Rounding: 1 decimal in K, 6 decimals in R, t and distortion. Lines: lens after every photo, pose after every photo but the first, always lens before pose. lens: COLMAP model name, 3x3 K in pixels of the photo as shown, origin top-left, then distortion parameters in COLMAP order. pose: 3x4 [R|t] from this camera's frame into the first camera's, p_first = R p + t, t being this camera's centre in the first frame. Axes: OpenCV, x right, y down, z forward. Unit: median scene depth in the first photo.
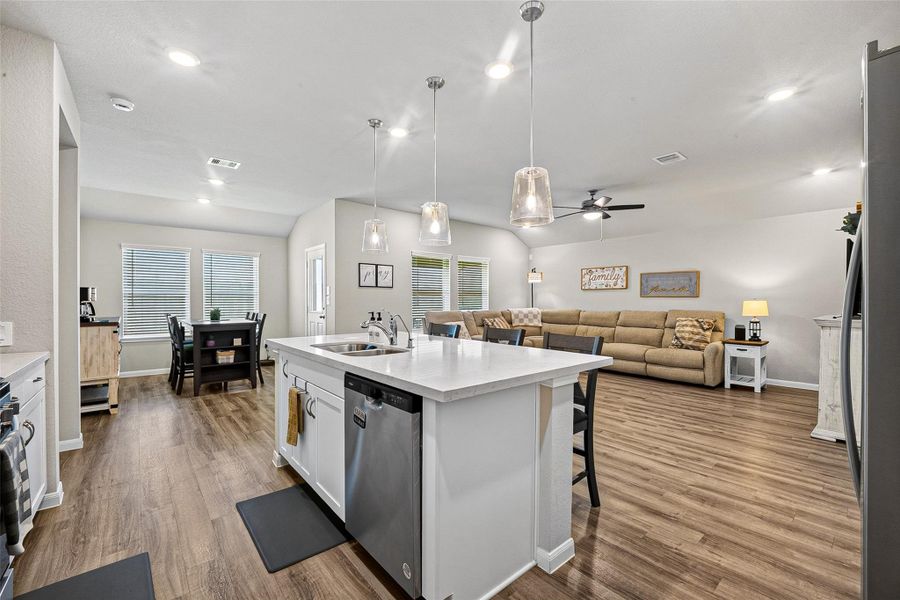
lens RADIAL K [[376.3, 0, 462.7], [0, 376.3, 302.6], [0, 0, 1]] dist [-0.011308, -0.001482]
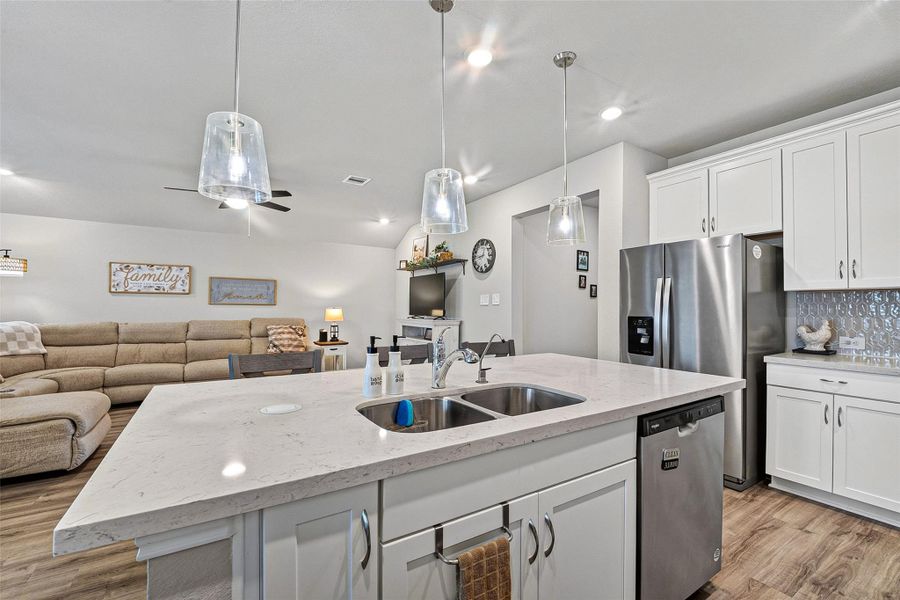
lens RADIAL K [[376.3, 0, 442.0], [0, 376.3, 302.1], [0, 0, 1]] dist [-0.011308, -0.001482]
pose [[0.166799, 0.012063, 0.985917, -0.384584], [0.002244, 0.999918, -0.012614, -0.010069], [-0.985988, 0.004316, 0.166758, 0.442139]]
